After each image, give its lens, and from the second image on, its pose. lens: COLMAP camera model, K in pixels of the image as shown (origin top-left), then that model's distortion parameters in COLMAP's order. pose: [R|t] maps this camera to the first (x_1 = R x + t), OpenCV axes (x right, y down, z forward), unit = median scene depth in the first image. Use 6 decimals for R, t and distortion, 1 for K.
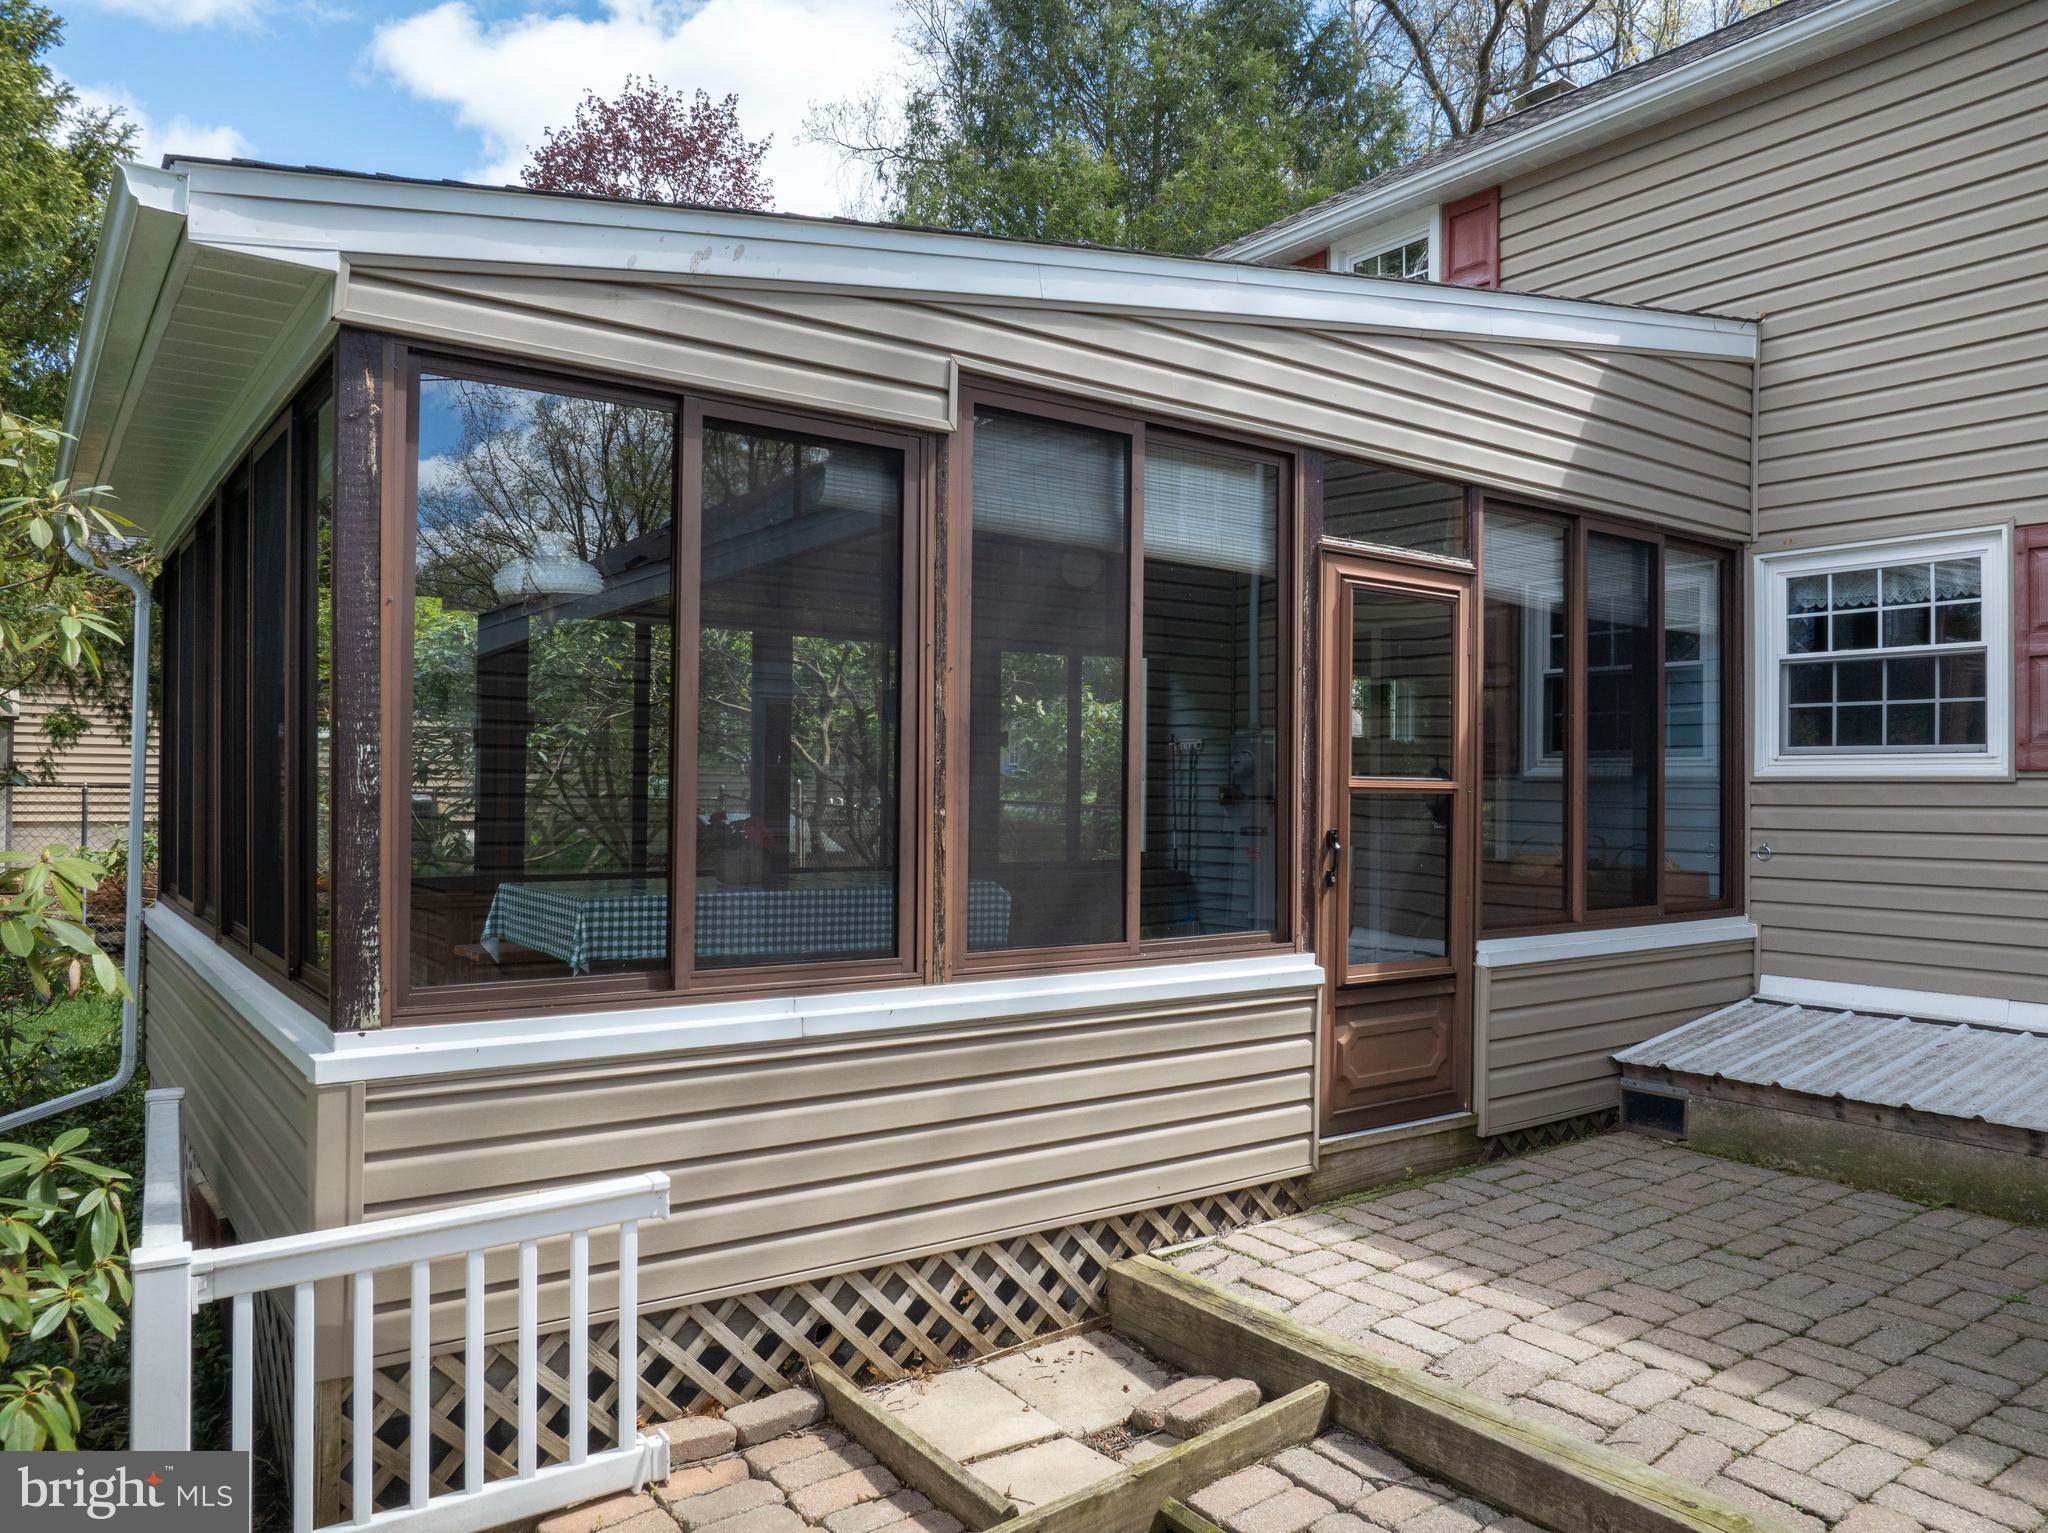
lens RADIAL K [[1431.5, 0, 1049.3], [0, 1431.5, 762.6], [0, 0, 1]] dist [-0.040587, 0.015035]
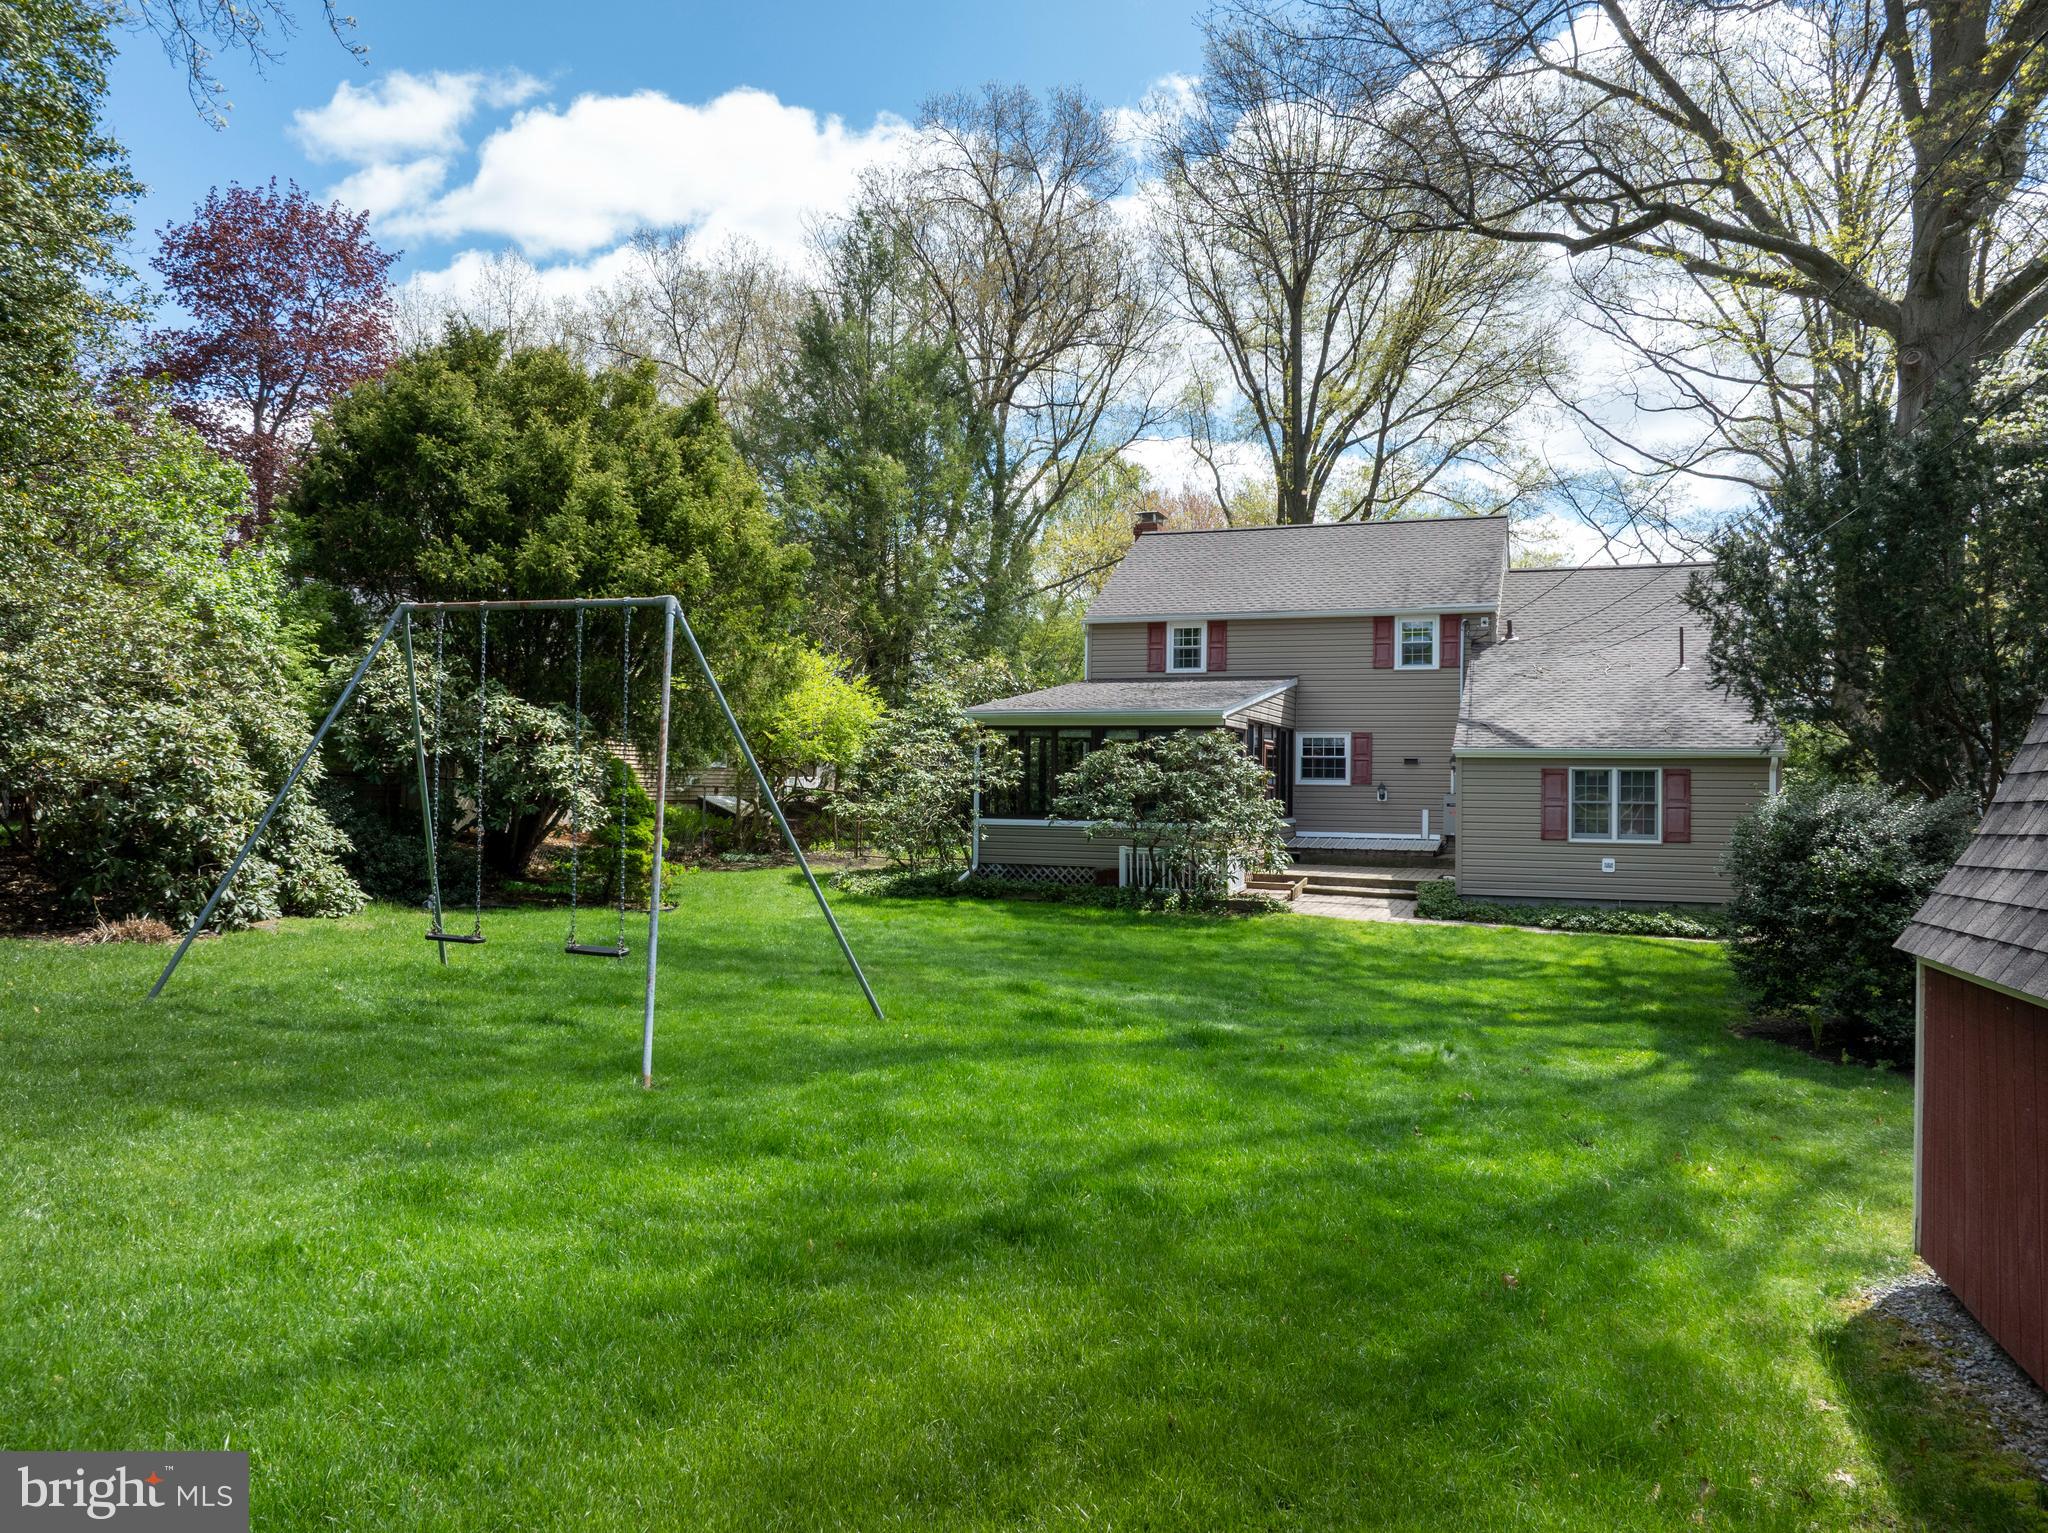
lens RADIAL K [[1431.5, 0, 1013.9], [0, 1431.5, 771.9], [0, 0, 1]] dist [-0.040587, 0.015035]
pose [[0.845367, 0.003070, 0.534177, -3.052206], [-0.013077, 0.999803, 0.014949, -0.098805], [-0.534026, -0.019623, 0.845240, -2.641132]]
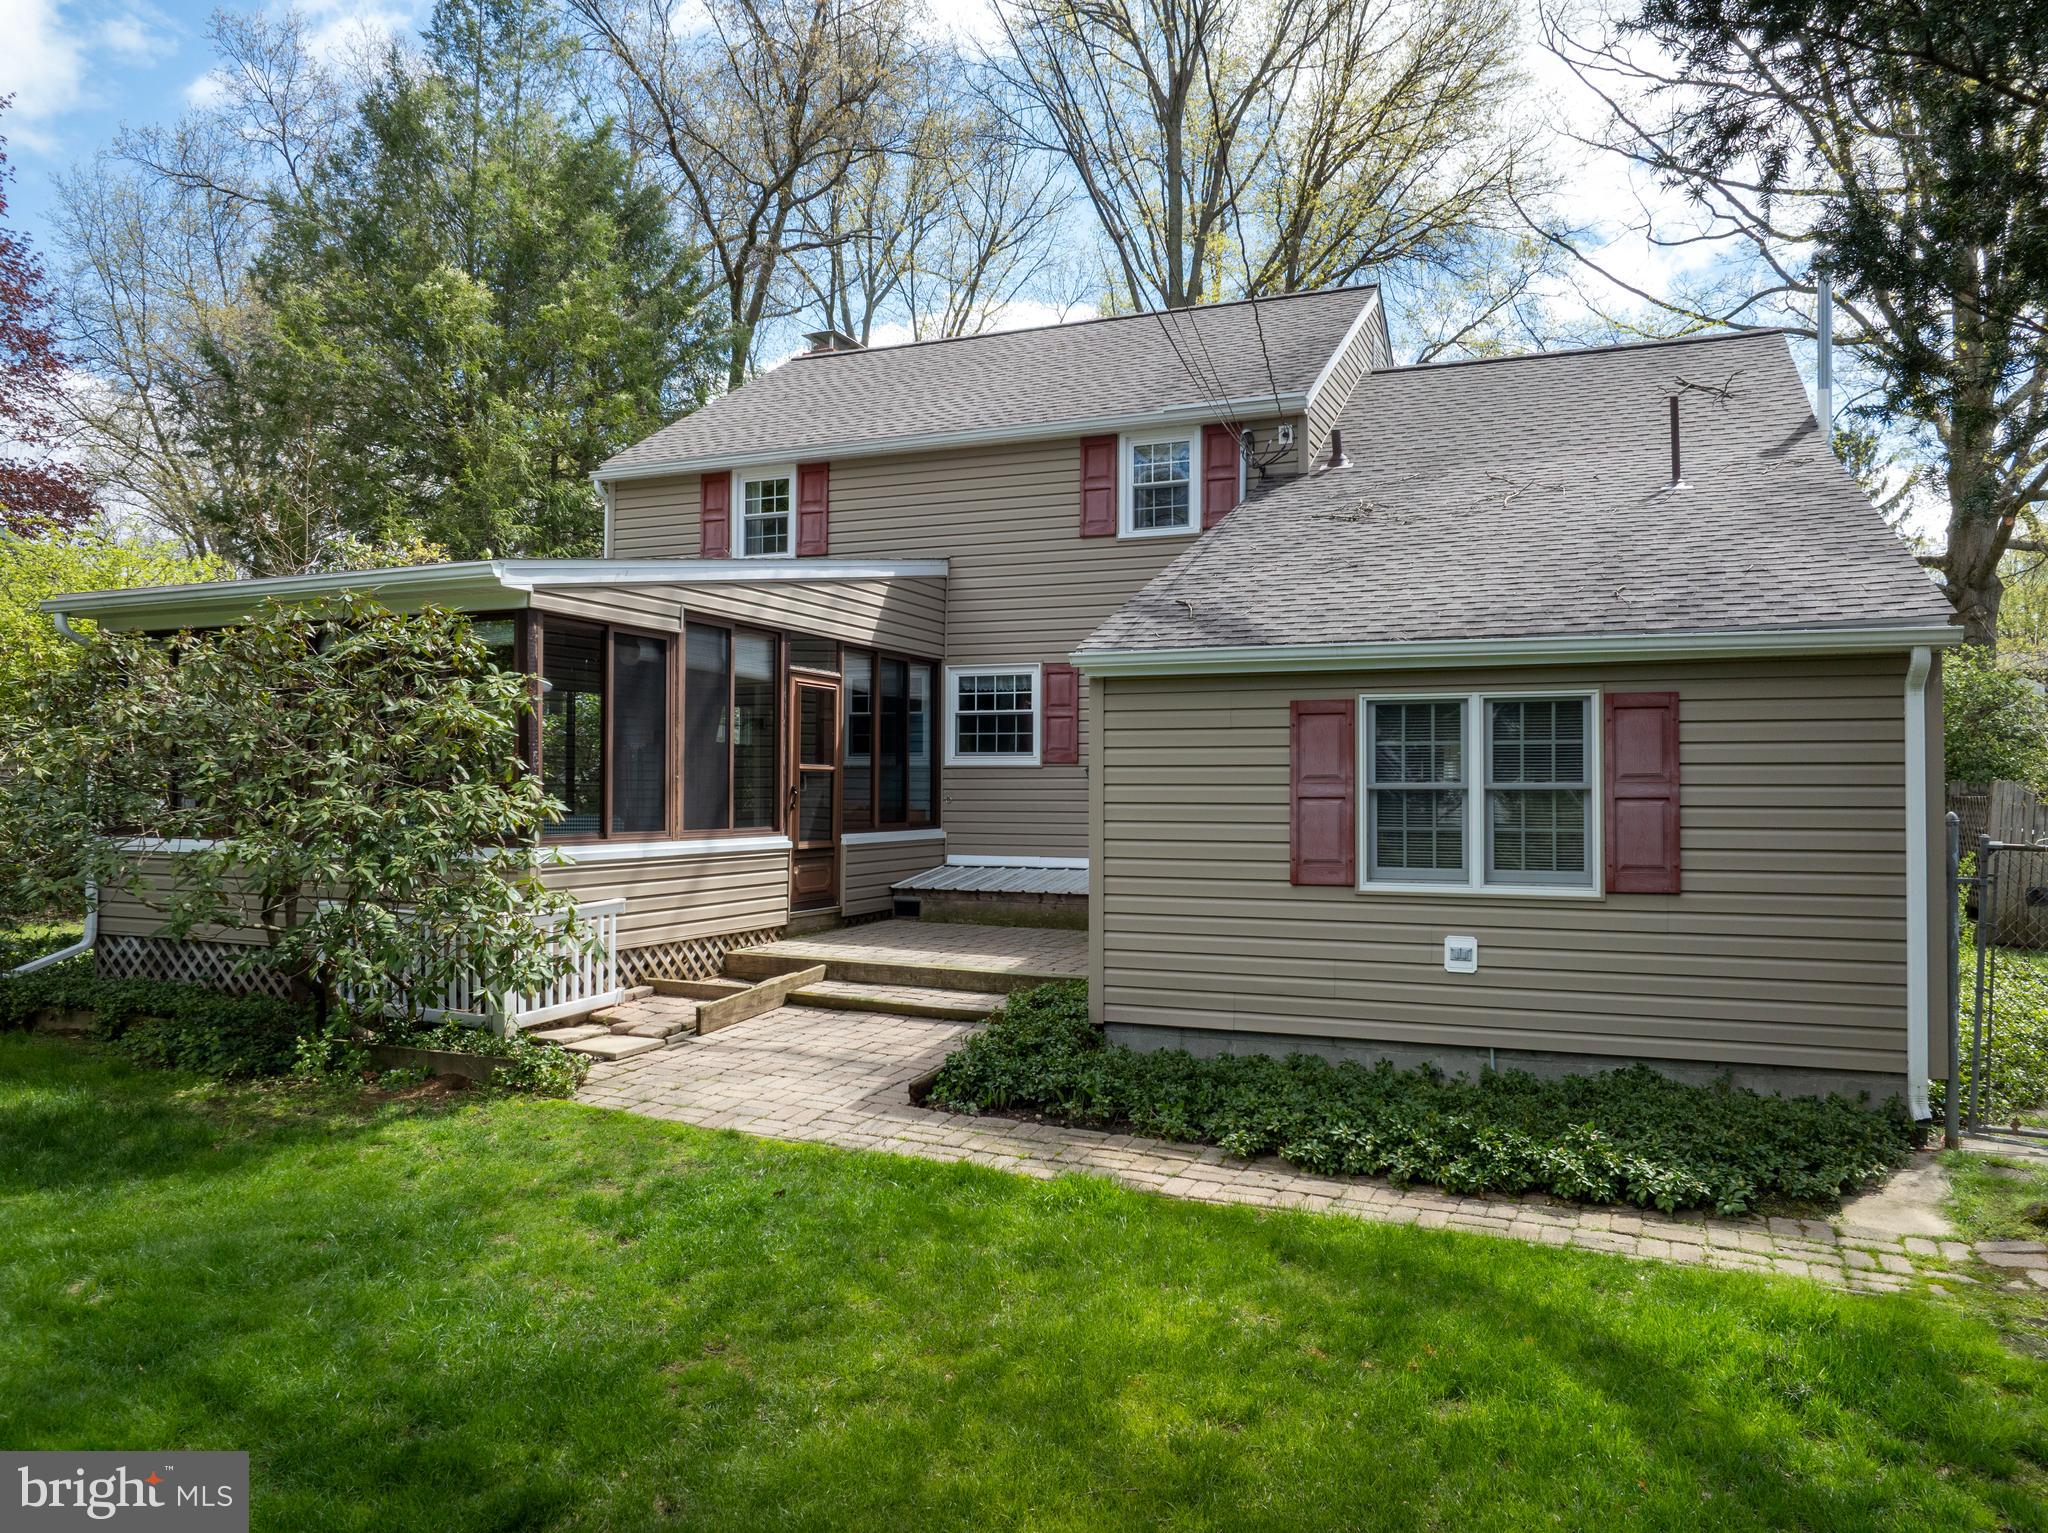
lens RADIAL K [[1431.5, 0, 1026.9], [0, 1431.5, 770.1], [0, 0, 1]] dist [-0.040587, 0.015035]
pose [[0.860151, 0.000667, 0.510040, -0.651209], [-0.004977, 0.999963, 0.007086, 0.000531], [-0.510016, -0.008633, 0.860122, -1.207913]]
